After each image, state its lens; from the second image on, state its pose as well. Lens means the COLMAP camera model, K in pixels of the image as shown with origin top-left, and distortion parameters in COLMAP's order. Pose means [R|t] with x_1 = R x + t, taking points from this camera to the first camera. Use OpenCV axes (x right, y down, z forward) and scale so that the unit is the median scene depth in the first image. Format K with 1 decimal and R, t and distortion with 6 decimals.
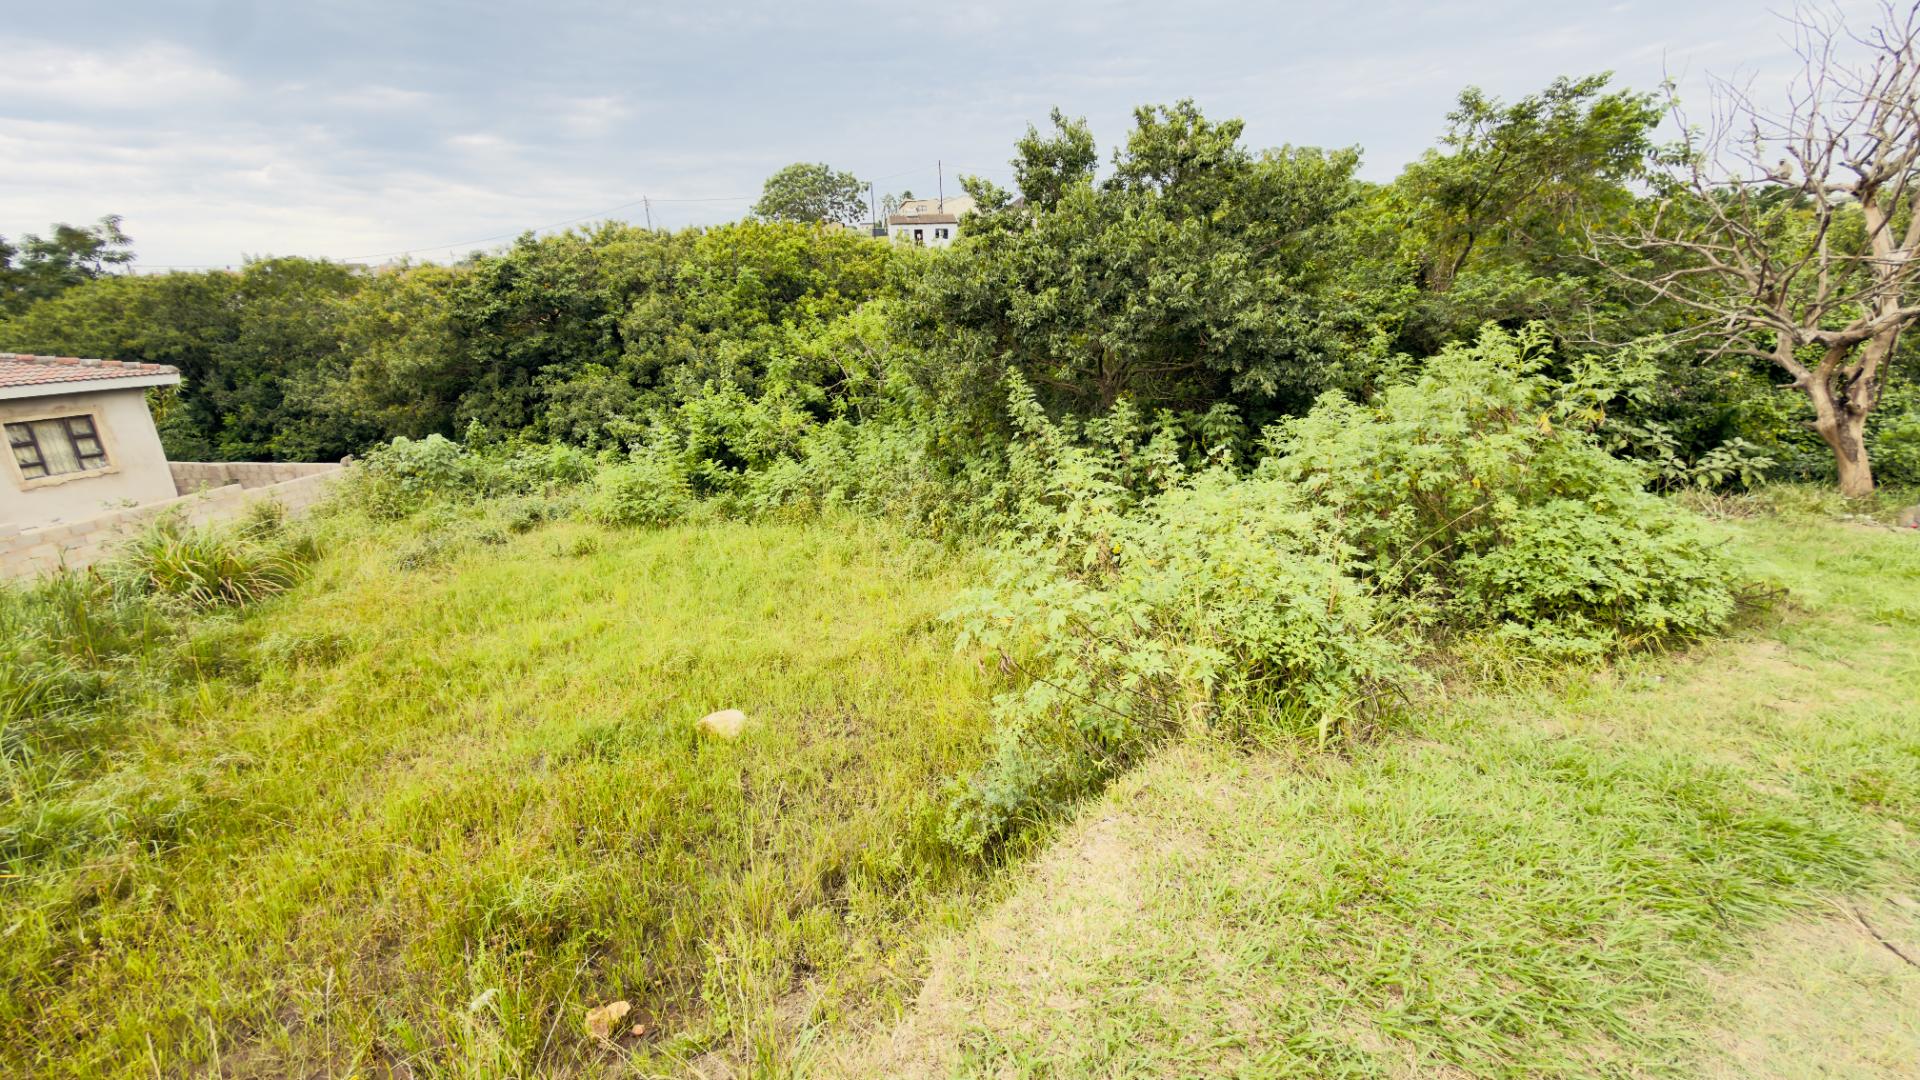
lens RADIAL K [[766.2, 0, 959.5], [0, 766.2, 533.7], [0, 0, 1]] dist [-0.001014, 0.000510]
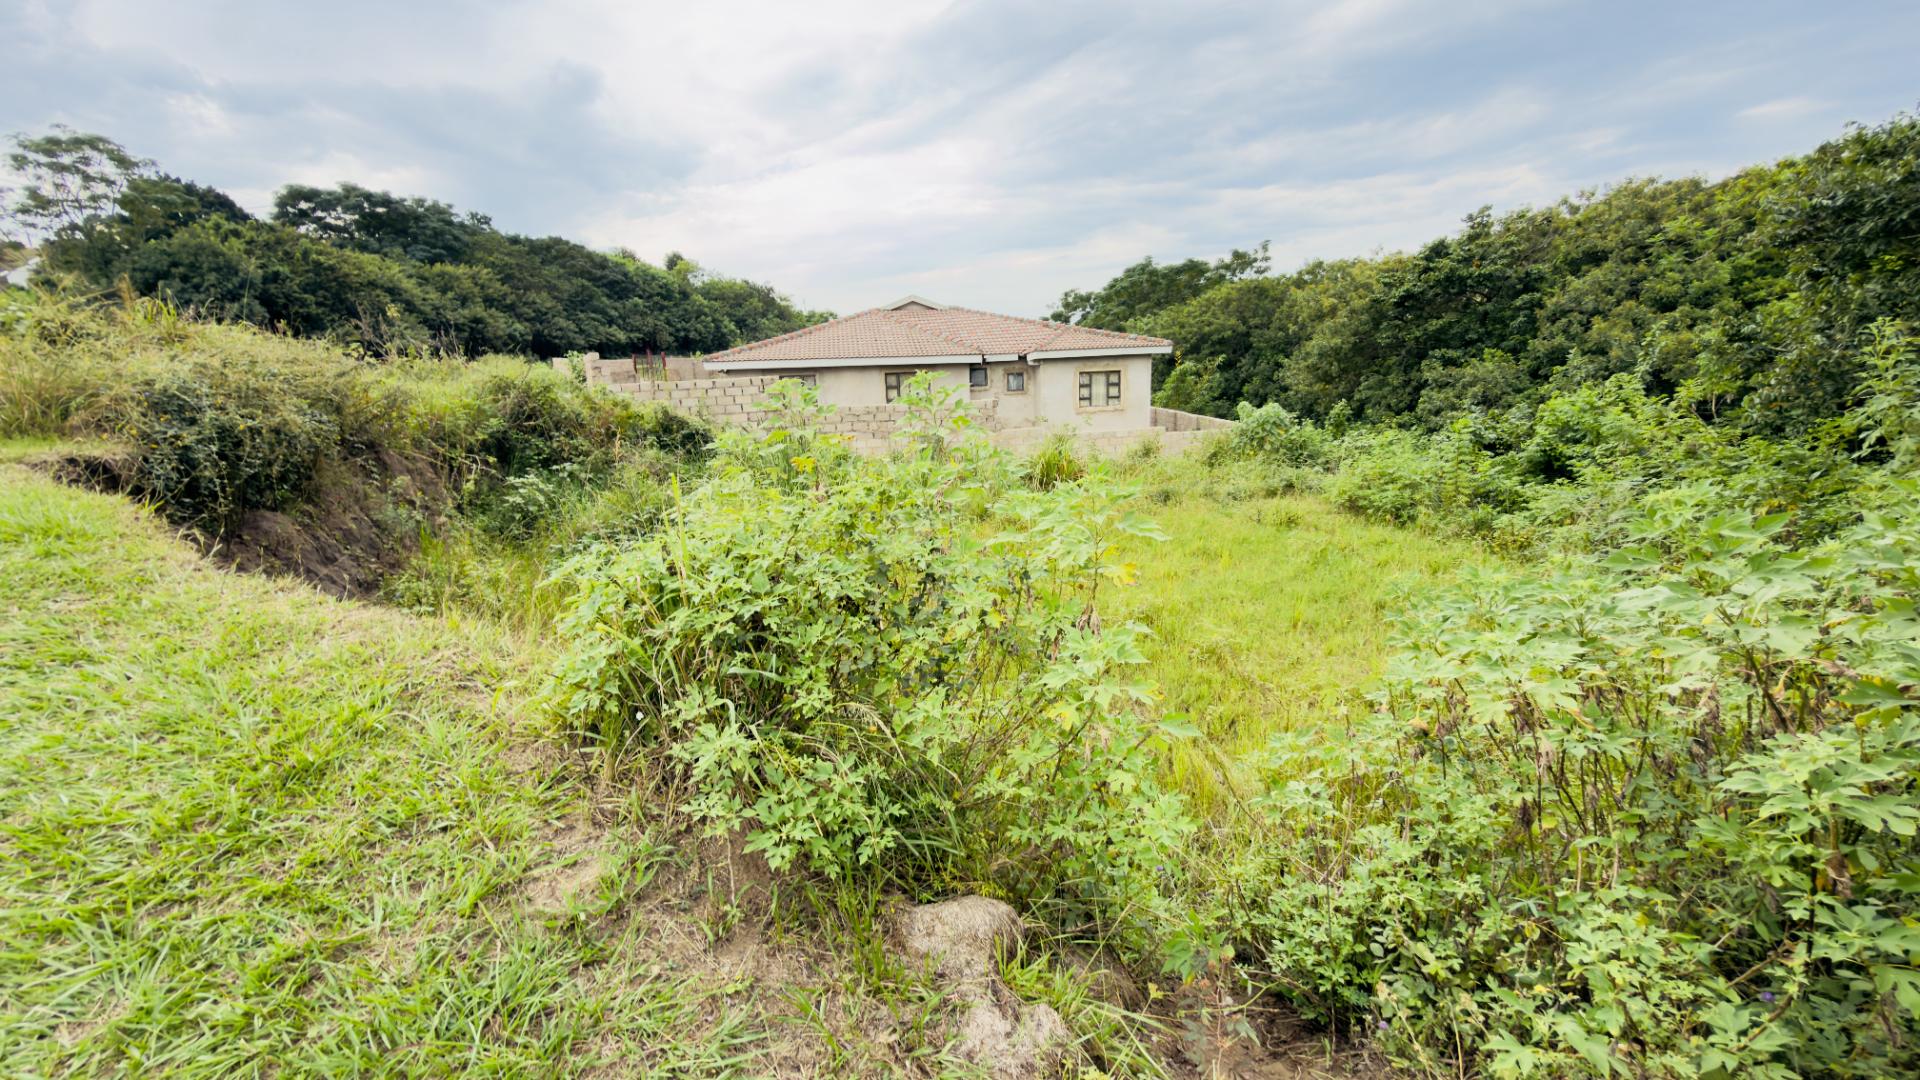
lens RADIAL K [[766.2, 0, 959.5], [0, 766.2, 533.7], [0, 0, 1]] dist [-0.001014, 0.000510]
pose [[0.316715, 0.244594, -0.916442, 0.196140], [-0.242850, 0.954886, 0.170928, -0.020872], [0.916905, 0.168423, 0.361826, 0.154732]]
